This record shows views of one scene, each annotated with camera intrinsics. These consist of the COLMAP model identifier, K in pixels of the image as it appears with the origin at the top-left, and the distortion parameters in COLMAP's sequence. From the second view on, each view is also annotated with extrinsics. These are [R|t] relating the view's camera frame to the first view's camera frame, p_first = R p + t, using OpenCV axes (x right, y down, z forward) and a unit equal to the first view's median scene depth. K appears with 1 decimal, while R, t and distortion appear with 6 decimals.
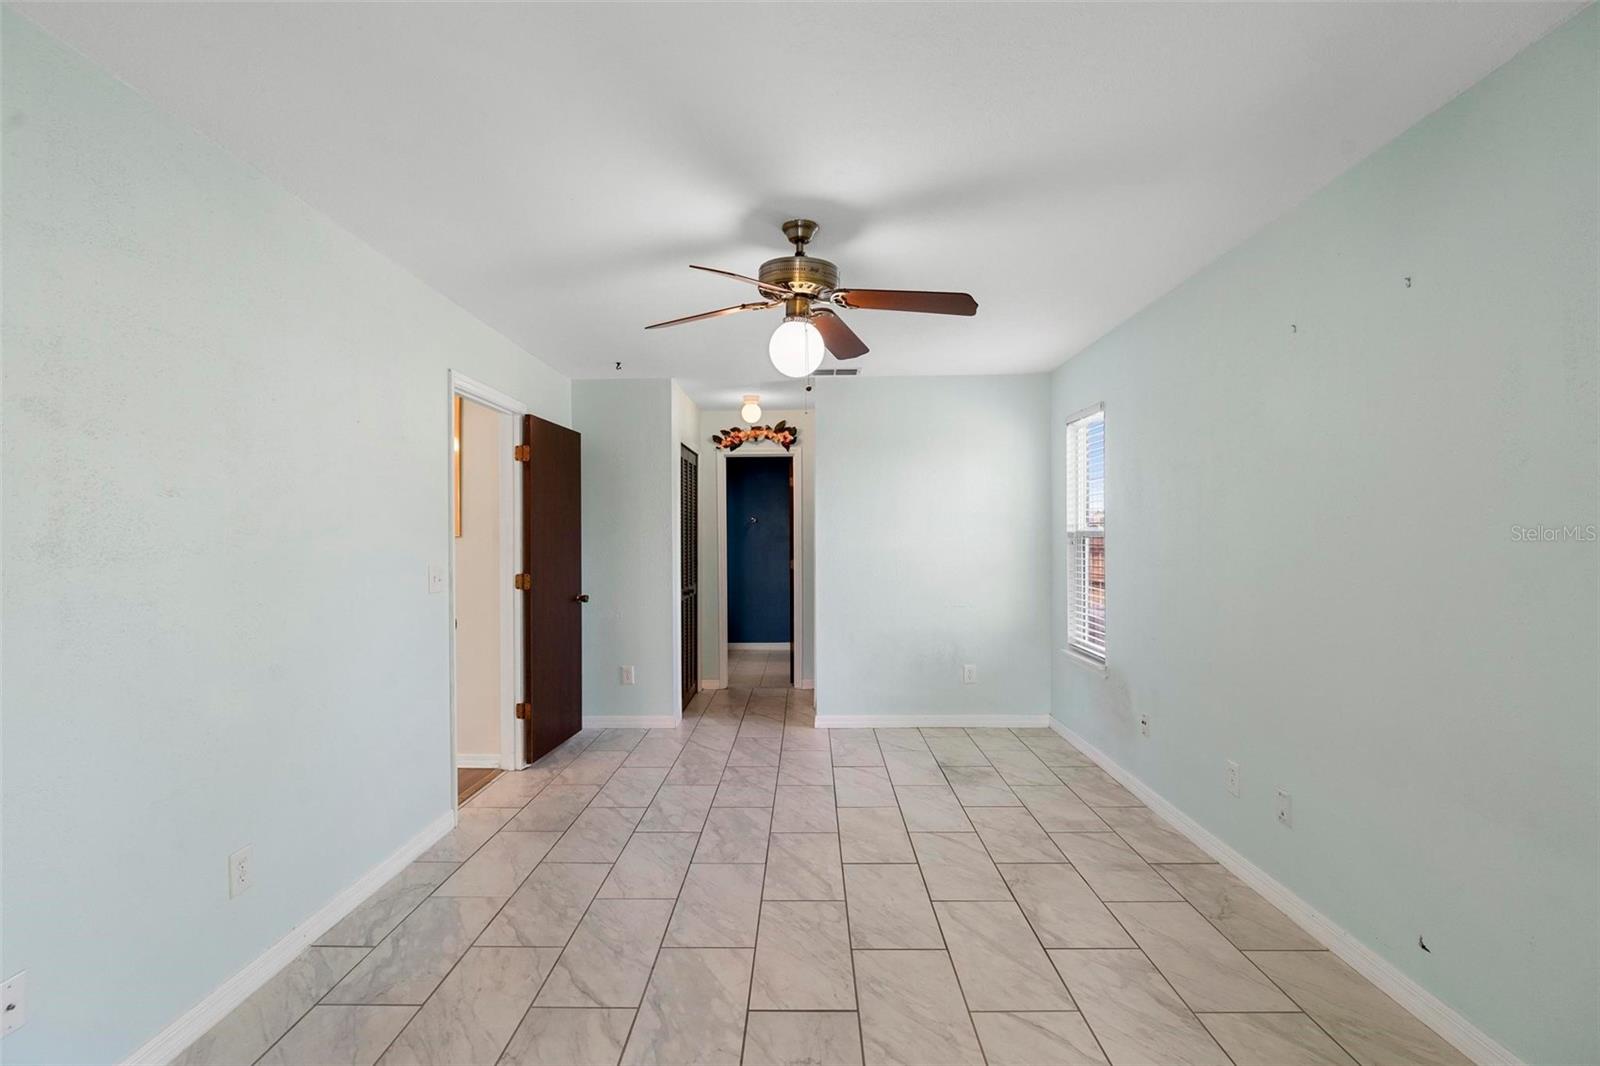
lens RADIAL K [[727.7, 0, 813.7], [0, 727.7, 537.8], [0, 0, 1]] dist [-0.007789, 0.003919]
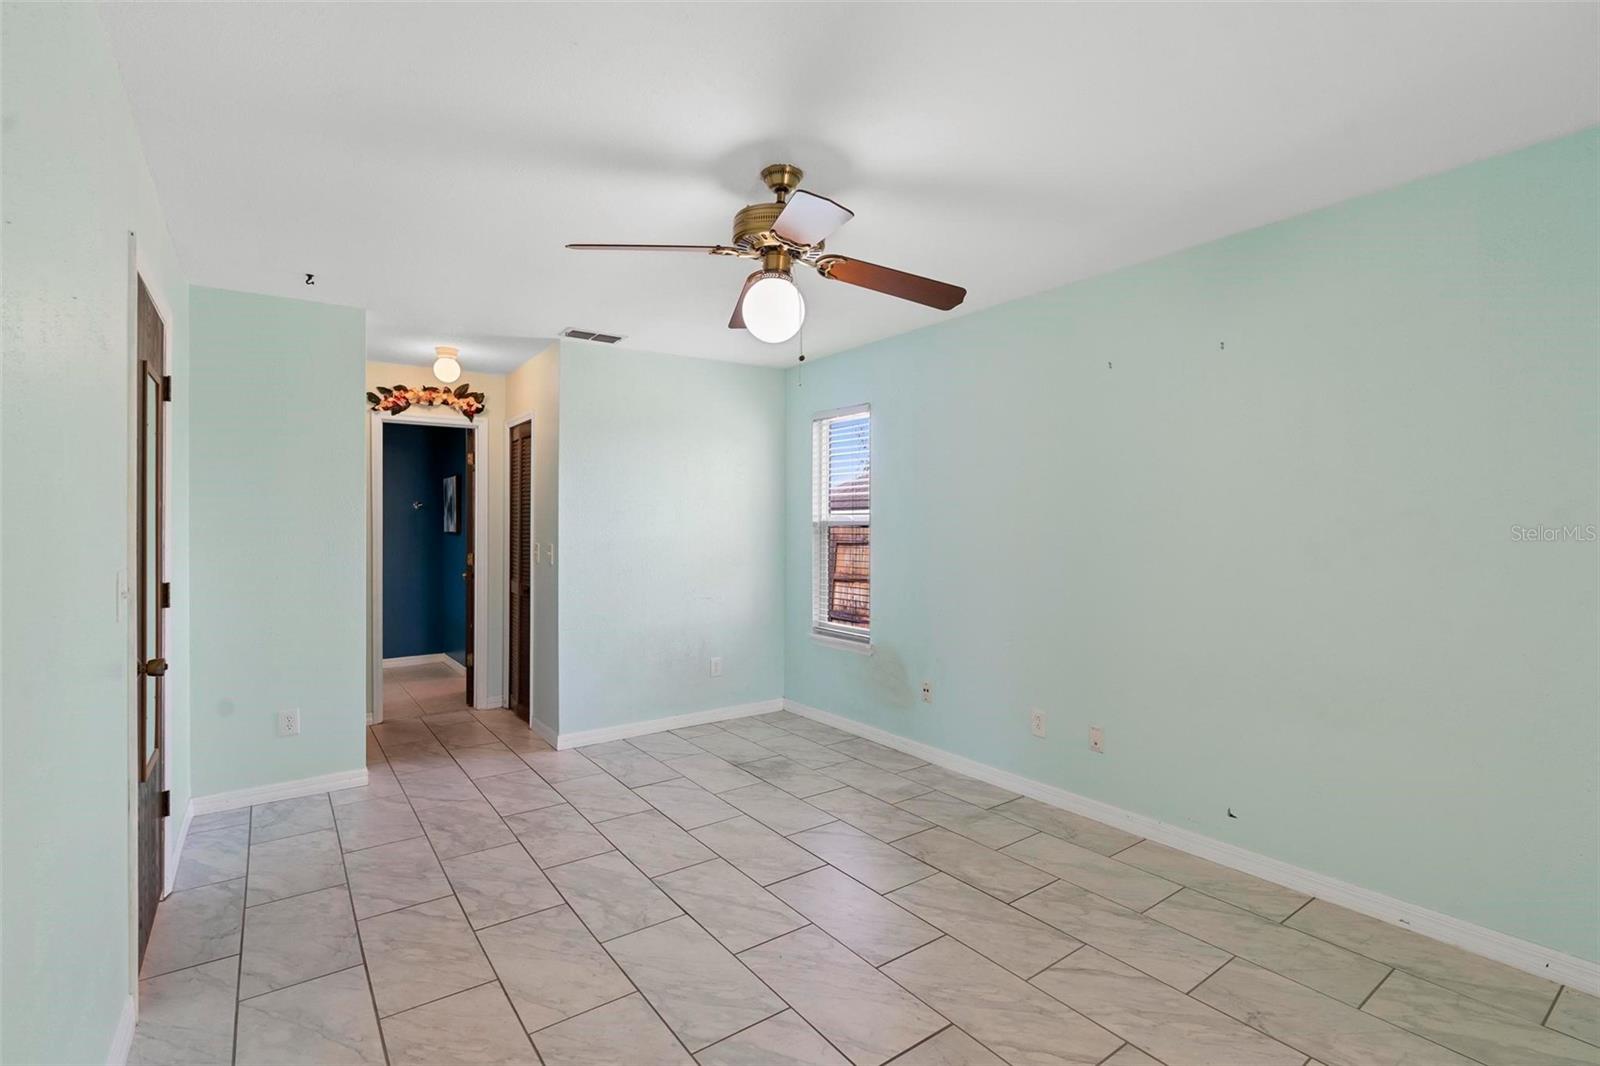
lens RADIAL K [[727.7, 0, 810.2], [0, 727.7, 522.1], [0, 0, 1]] dist [-0.007789, 0.003919]
pose [[0.802552, 0.007077, 0.596541, -0.466904], [-0.001056, 0.999945, -0.010442, 0.005513], [-0.596582, 0.007751, 0.802515, 0.245800]]
